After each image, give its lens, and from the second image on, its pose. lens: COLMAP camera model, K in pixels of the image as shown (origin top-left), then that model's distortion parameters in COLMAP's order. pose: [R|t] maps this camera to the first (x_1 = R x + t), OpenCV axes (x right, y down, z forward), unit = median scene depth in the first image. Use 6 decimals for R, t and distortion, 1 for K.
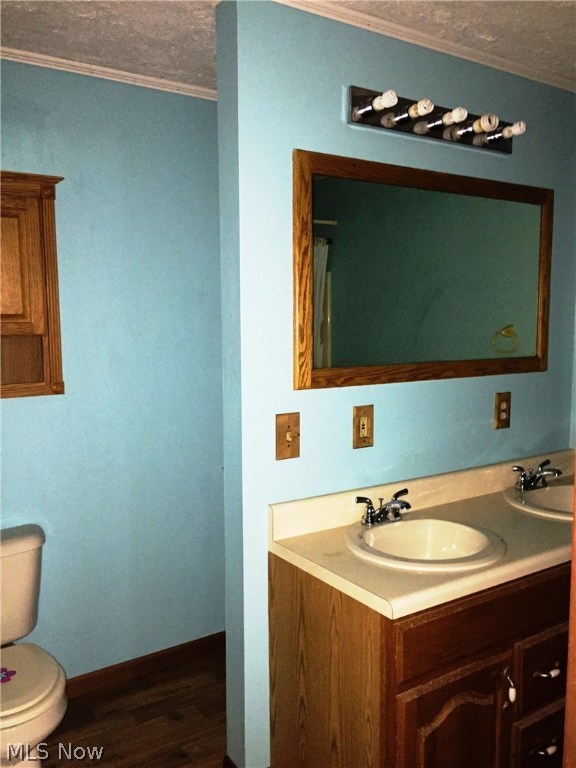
lens RADIAL K [[657.3, 0, 288.0], [0, 657.3, 384.0], [0, 0, 1]] dist [0.086907, -0.131328]
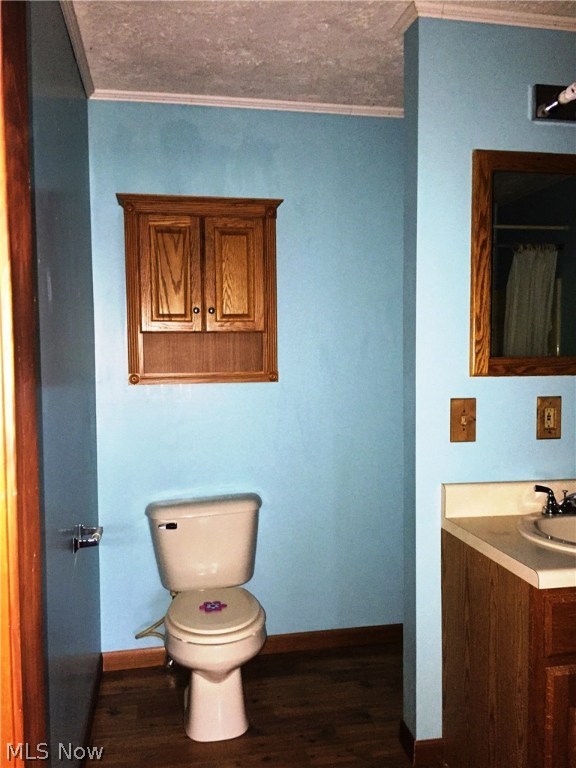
lens RADIAL K [[657.3, 0, 288.0], [0, 657.3, 384.0], [0, 0, 1]] dist [0.086907, -0.131328]
pose [[0.923956, 0.019468, -0.382002, 0.142790], [-0.036732, 0.998604, -0.037952, 0.071504], [0.380730, 0.049097, 0.923382, -0.083881]]
